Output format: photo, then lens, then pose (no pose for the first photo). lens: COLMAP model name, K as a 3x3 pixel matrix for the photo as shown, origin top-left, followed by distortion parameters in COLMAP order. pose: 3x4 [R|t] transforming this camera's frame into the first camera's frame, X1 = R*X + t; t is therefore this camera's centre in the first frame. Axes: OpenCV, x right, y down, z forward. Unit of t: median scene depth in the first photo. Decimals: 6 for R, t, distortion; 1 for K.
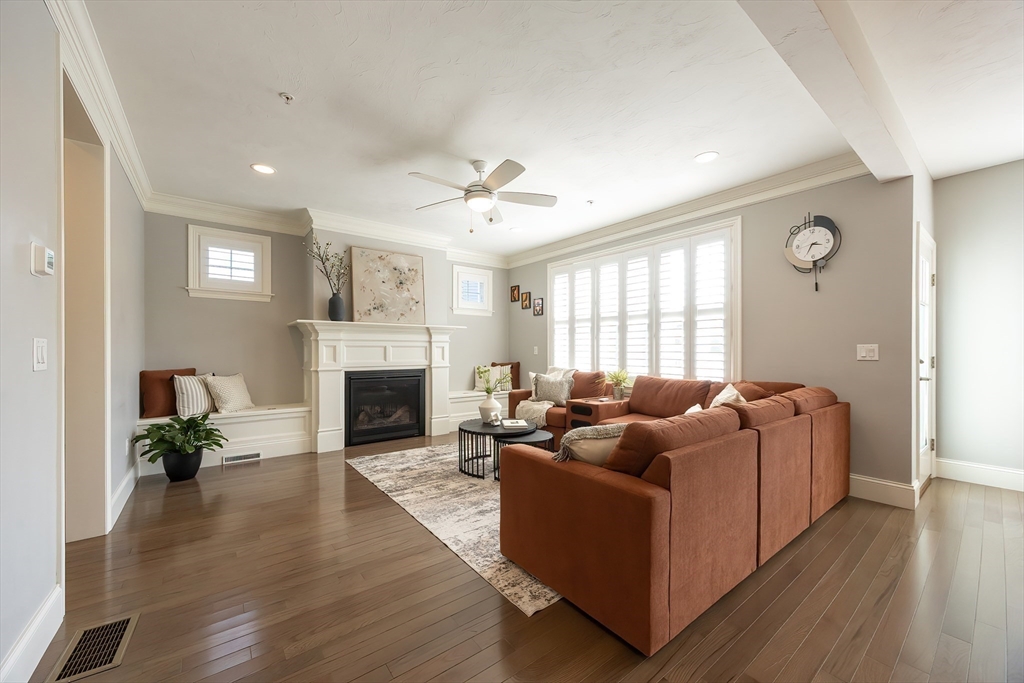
lens RADIAL K [[390.2, 0, 517.2], [0, 390.2, 347.9], [0, 0, 1]] dist [0.000074, -0.002102]
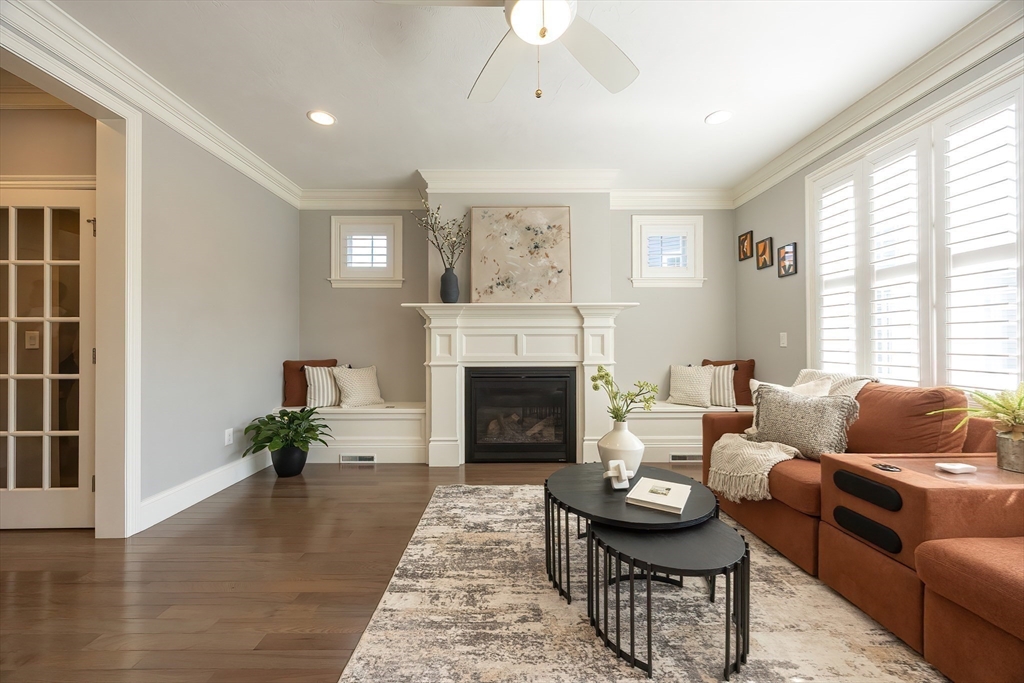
lens RADIAL K [[390.2, 0, 503.5], [0, 390.2, 342.9], [0, 0, 1]] dist [0.000074, -0.002102]
pose [[0.780608, -0.006567, -0.624986, 0.114364], [0.005818, 0.999978, -0.003240, 0.014340], [0.624994, -0.001107, 0.780629, 0.435361]]
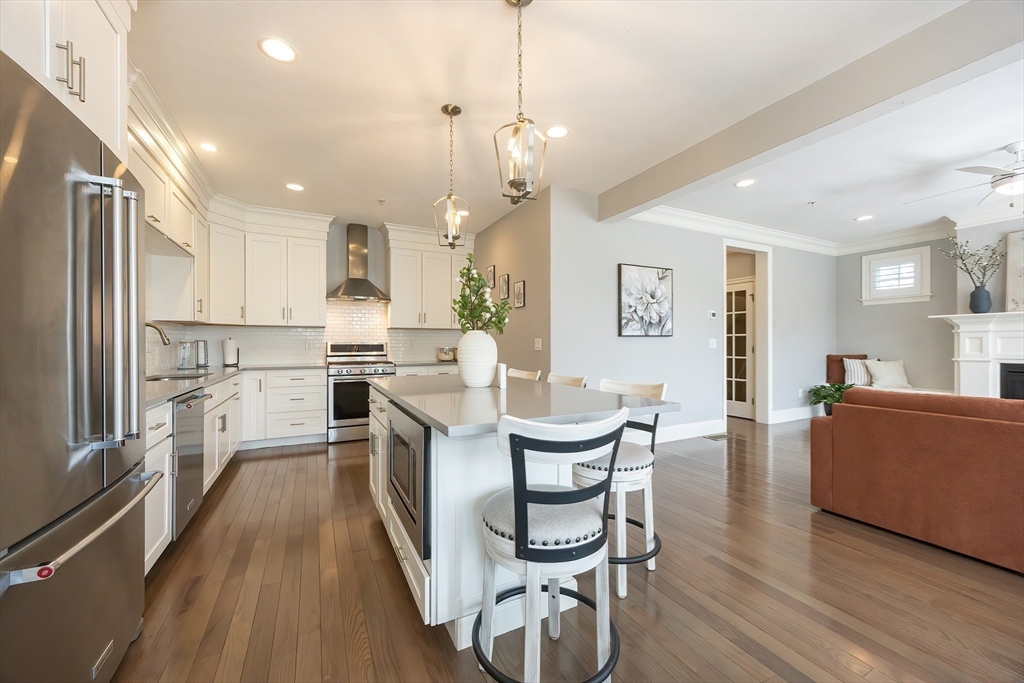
lens RADIAL K [[390.2, 0, 513.3], [0, 390.2, 344.6], [0, 0, 1]] dist [0.000074, -0.002102]
pose [[-0.187404, 0.001906, -0.982281, 0.749695], [0.006998, 0.999975, 0.000605, 0.004344], [0.982258, -0.006760, -0.187412, -0.016656]]
